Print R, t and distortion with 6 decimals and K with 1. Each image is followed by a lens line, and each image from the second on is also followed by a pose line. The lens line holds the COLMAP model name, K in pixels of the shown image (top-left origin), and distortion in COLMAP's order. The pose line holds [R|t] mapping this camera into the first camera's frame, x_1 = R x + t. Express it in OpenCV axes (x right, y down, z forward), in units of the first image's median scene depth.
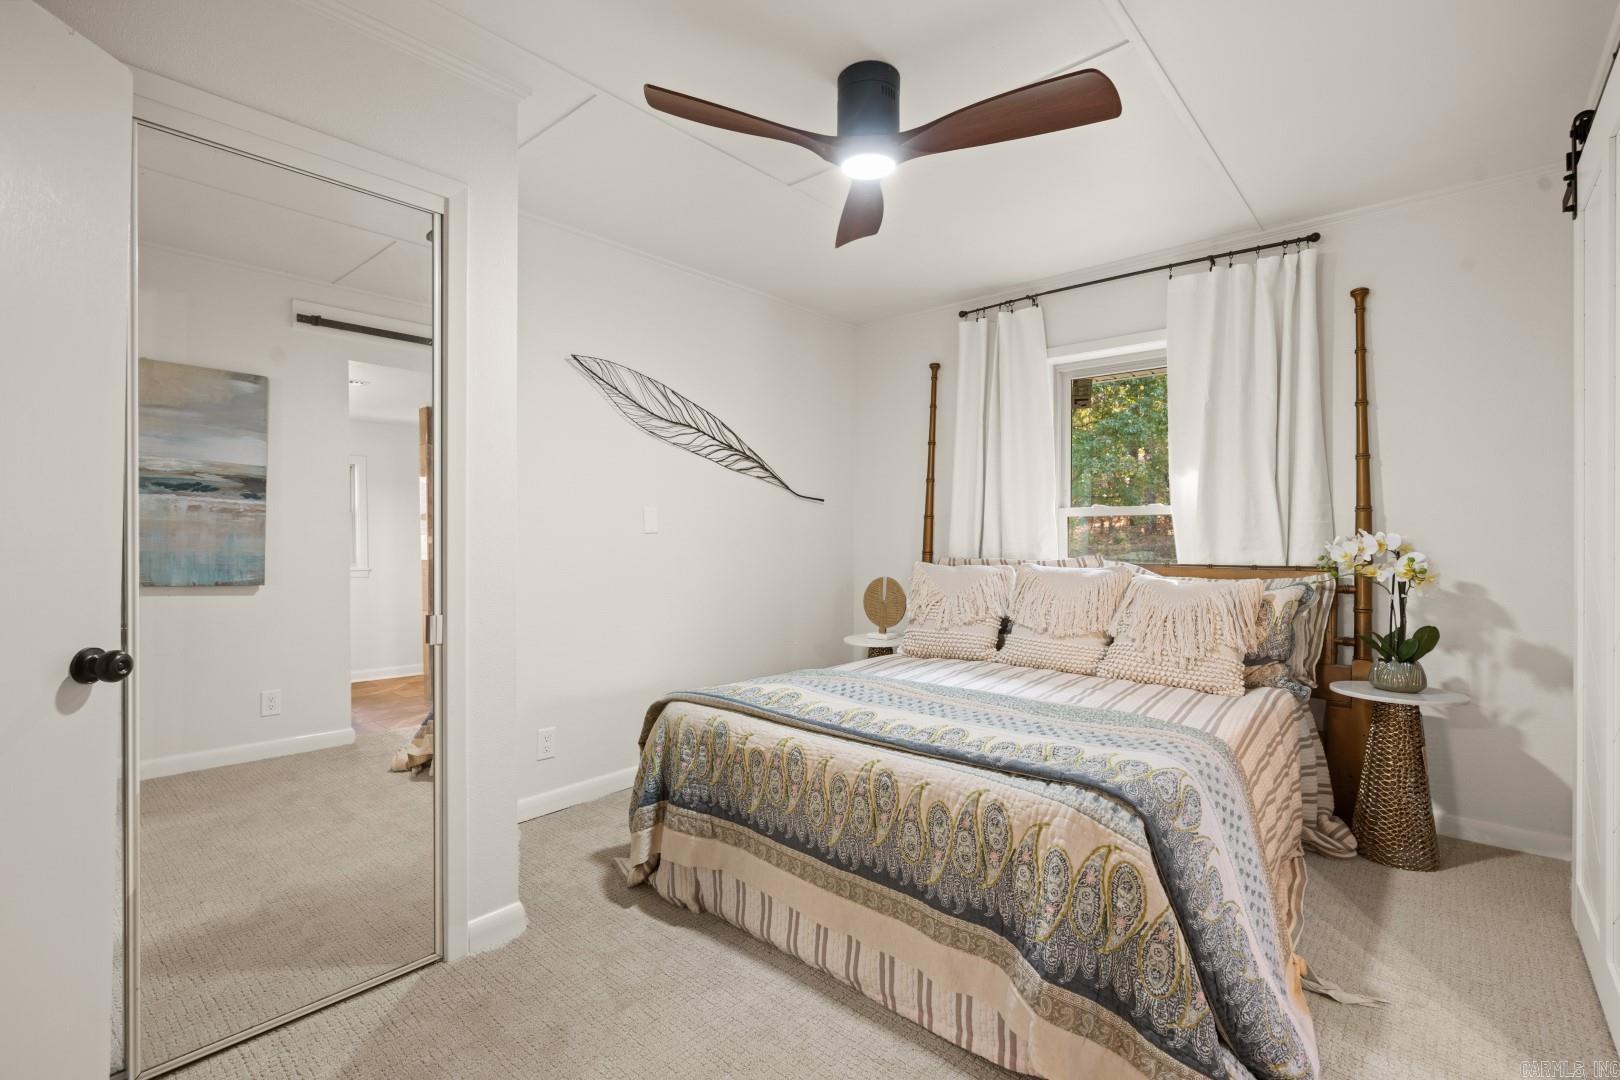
lens RADIAL K [[754.0, 0, 783.3], [0, 754.0, 535.1], [0, 0, 1]] dist [-0.003136, 0.002188]
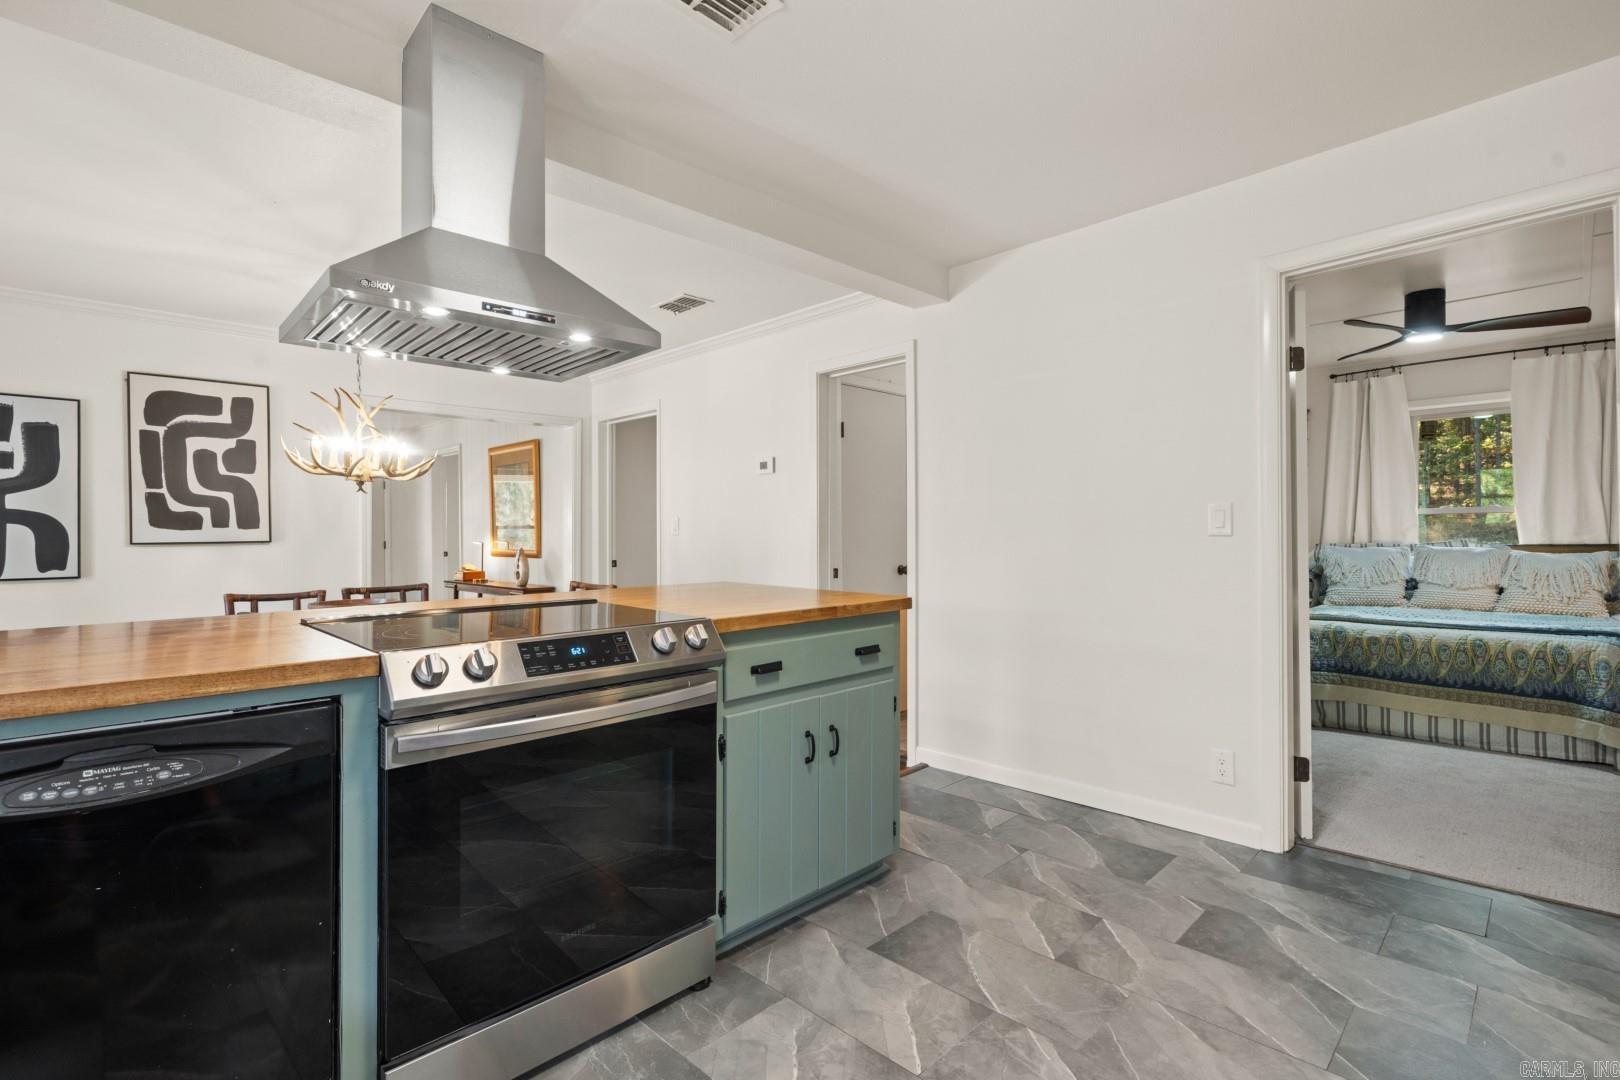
lens RADIAL K [[754.0, 0, 800.0], [0, 754.0, 533.6], [0, 0, 1]] dist [-0.003136, 0.002188]
pose [[0.996719, -0.014743, -0.079586, -1.513083], [0.014810, 0.999890, 0.000249, -0.010397], [0.079573, -0.001427, 0.996828, -1.200402]]
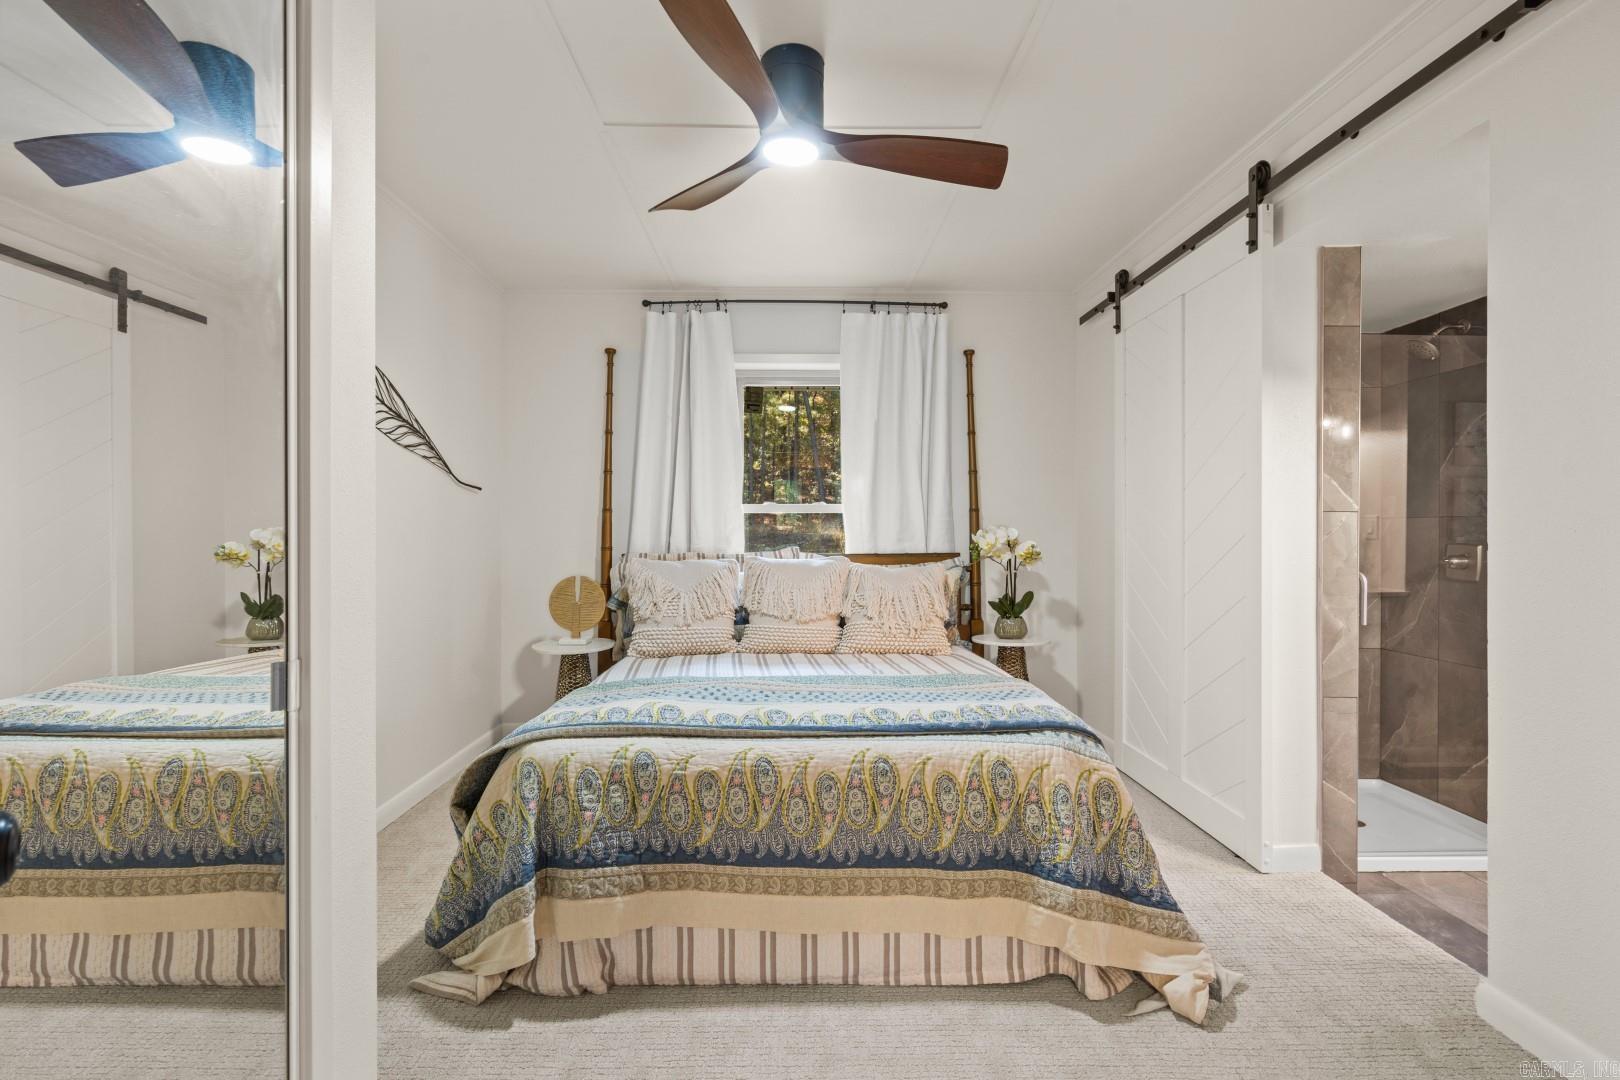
lens RADIAL K [[754.0, 0, 825.0], [0, 754.0, 533.5], [0, 0, 1]] dist [-0.003136, 0.002188]
pose [[0.724586, -0.003646, 0.689175, -0.595547], [0.001967, 0.999993, 0.003222, 0.004668], [-0.689182, -0.000979, 0.724588, 0.293797]]
